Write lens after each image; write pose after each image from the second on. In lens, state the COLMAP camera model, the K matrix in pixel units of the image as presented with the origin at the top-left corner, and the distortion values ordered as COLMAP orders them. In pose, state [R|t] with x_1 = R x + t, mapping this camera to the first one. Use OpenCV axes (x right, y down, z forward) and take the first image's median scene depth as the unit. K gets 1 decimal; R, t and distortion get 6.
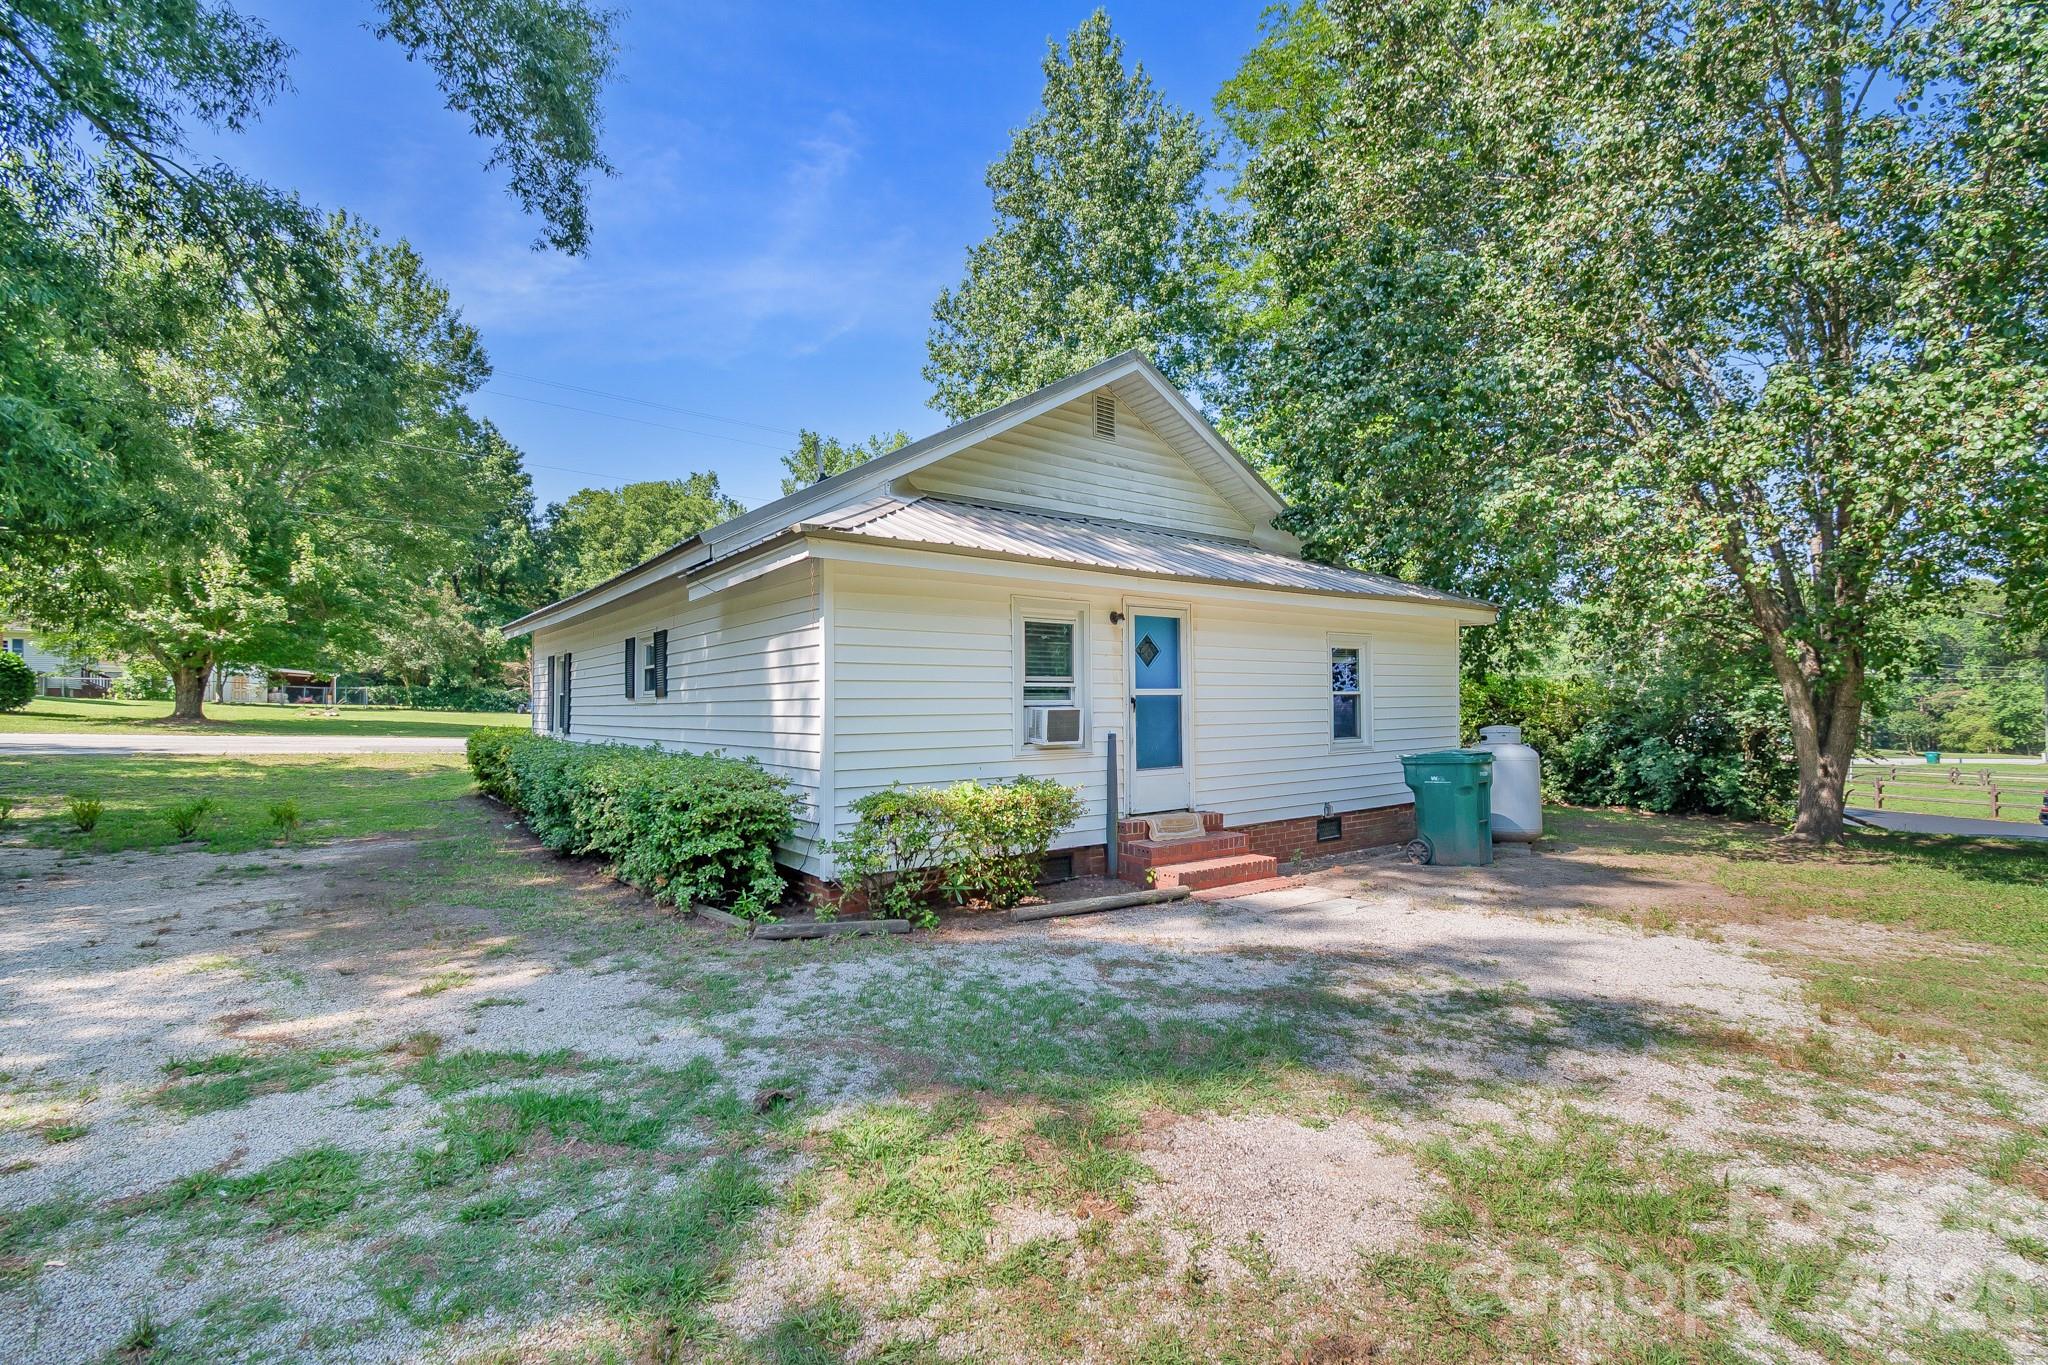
lens RADIAL K [[919.5, 0, 1024.0], [0, 919.5, 682.5], [0, 0, 1]] dist [-0.001536, -0.000462]
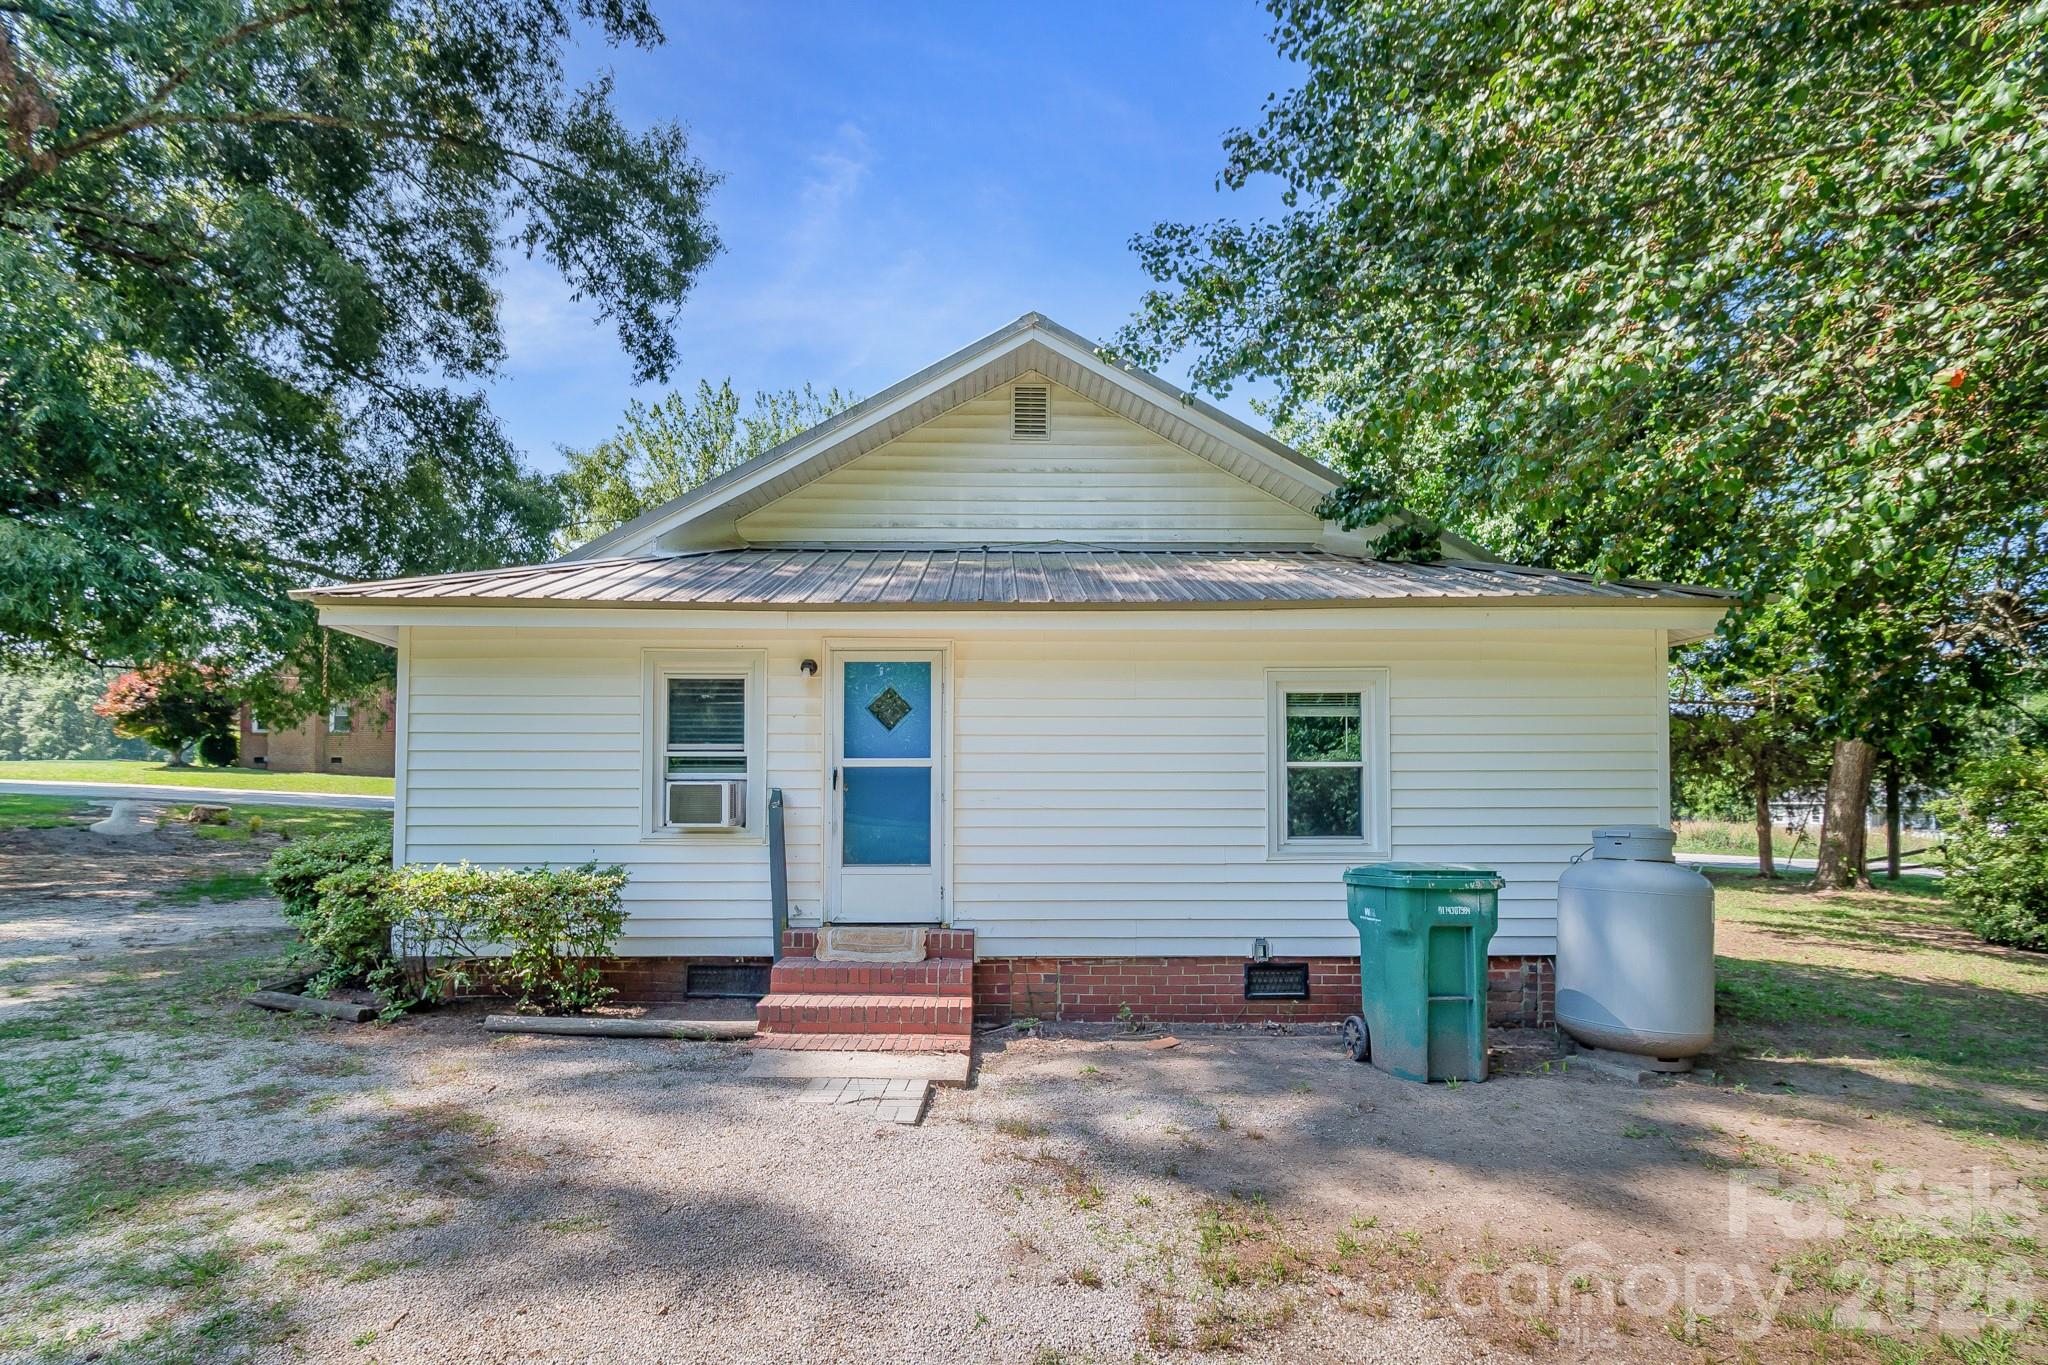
lens RADIAL K [[895.4, 0, 1014.3], [0, 895.4, 769.4], [0, 0, 1]] dist [-0.000267, -0.000063]
pose [[0.795912, -0.007788, -0.605363, 0.255102], [0.007210, 0.999968, -0.003385, 0.007218], [0.605370, -0.001670, 0.795943, 0.183699]]
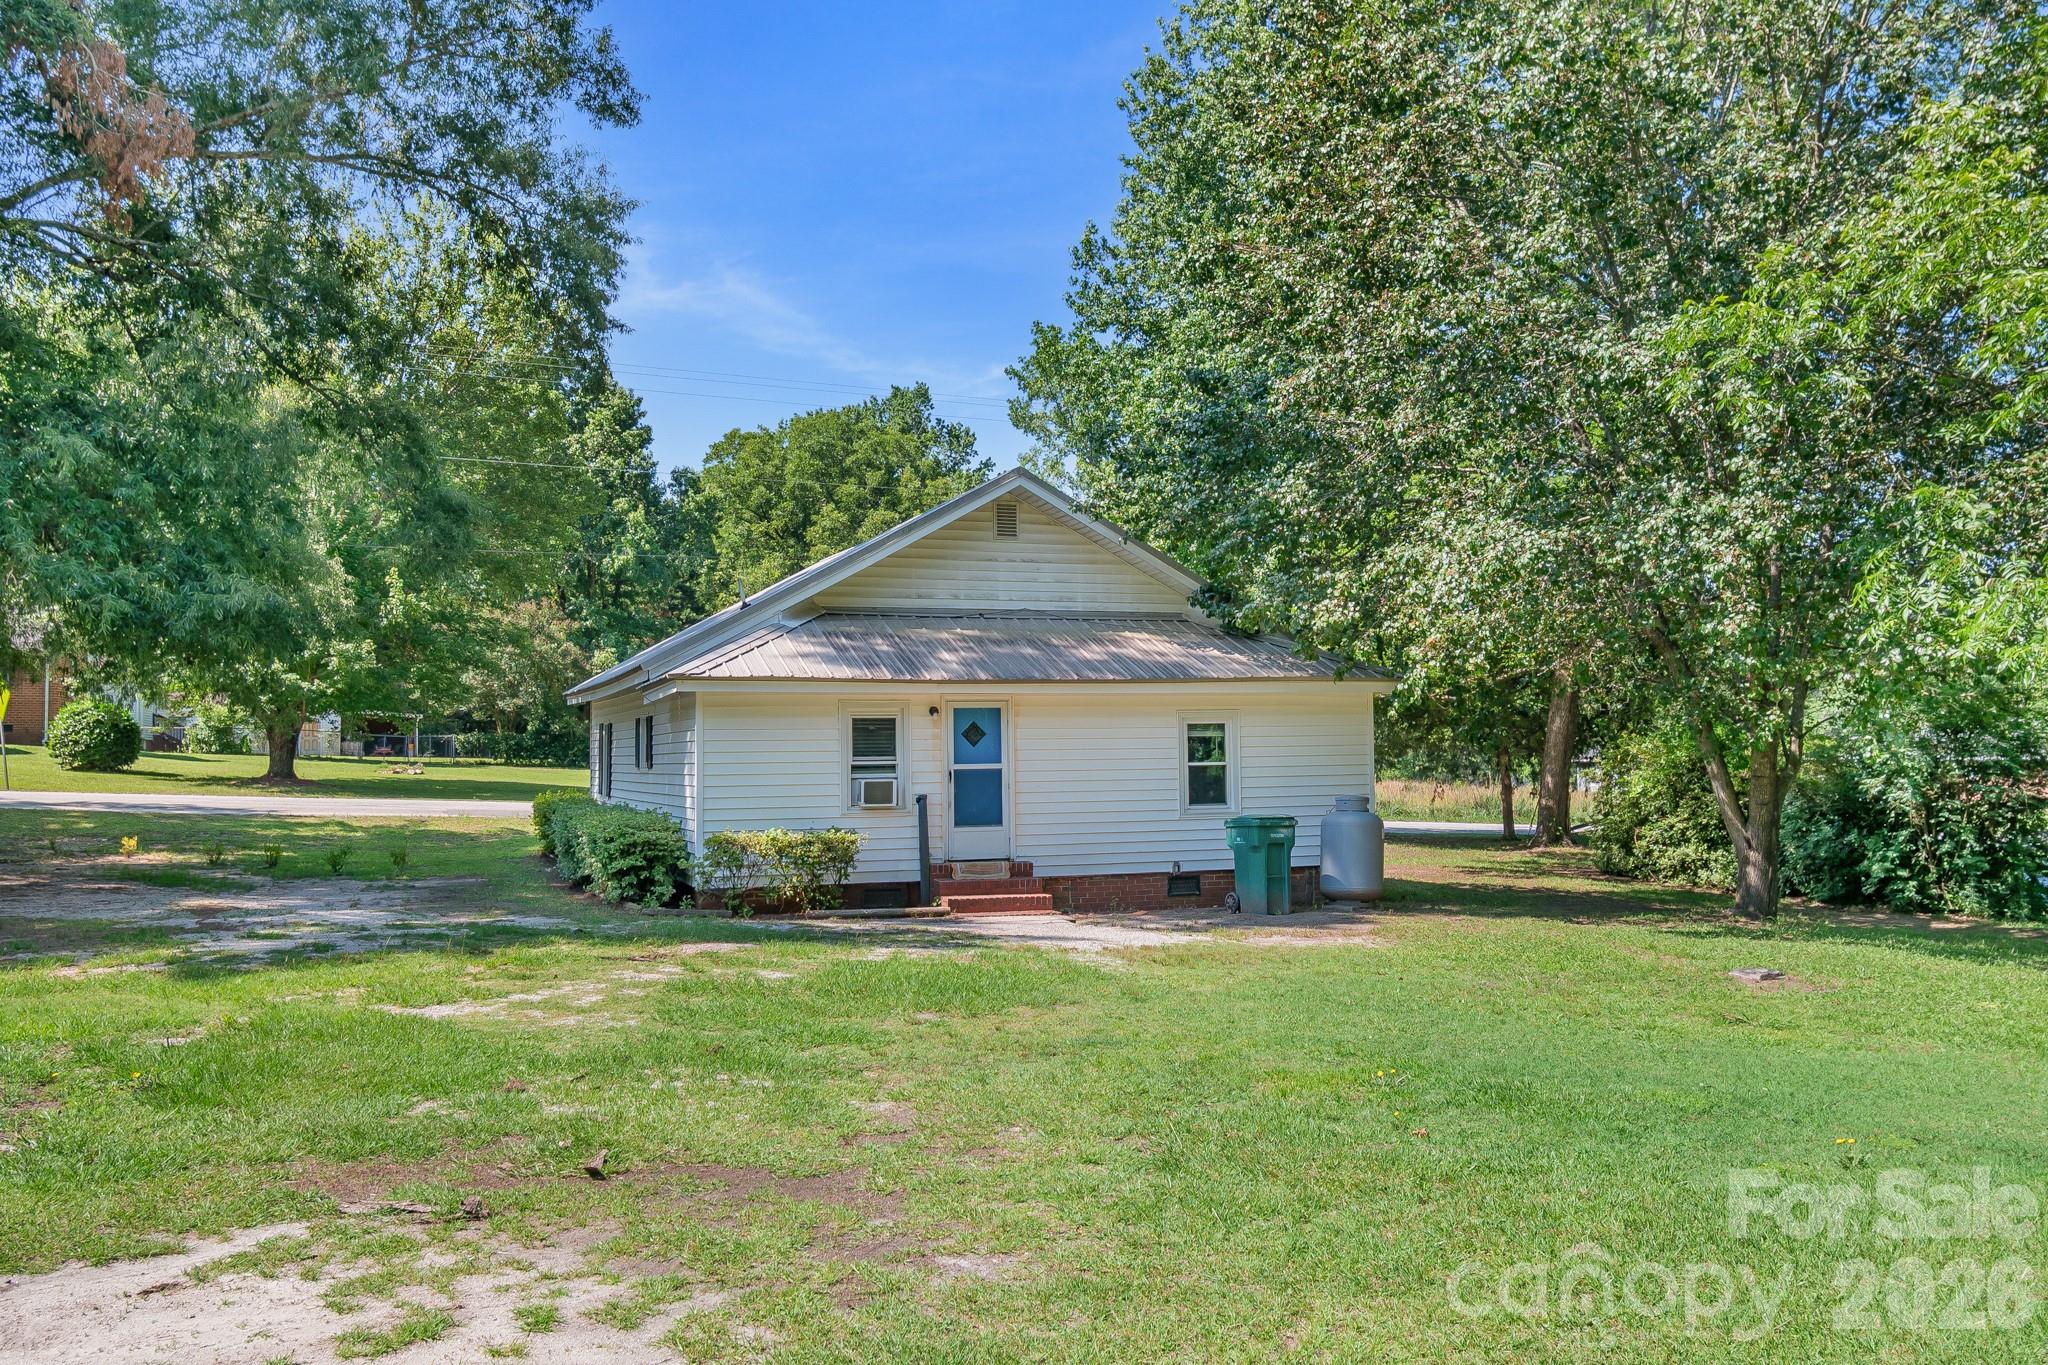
lens RADIAL K [[1689.4, 0, 1001.8], [0, 1689.4, 672.2], [0, 0, 1]] dist [-0.002691, -0.005748]
pose [[0.953048, -0.016581, -0.302364, 0.340613], [0.010331, 0.999699, -0.022258, -0.026271], [0.302642, 0.018089, 0.952933, -0.474118]]
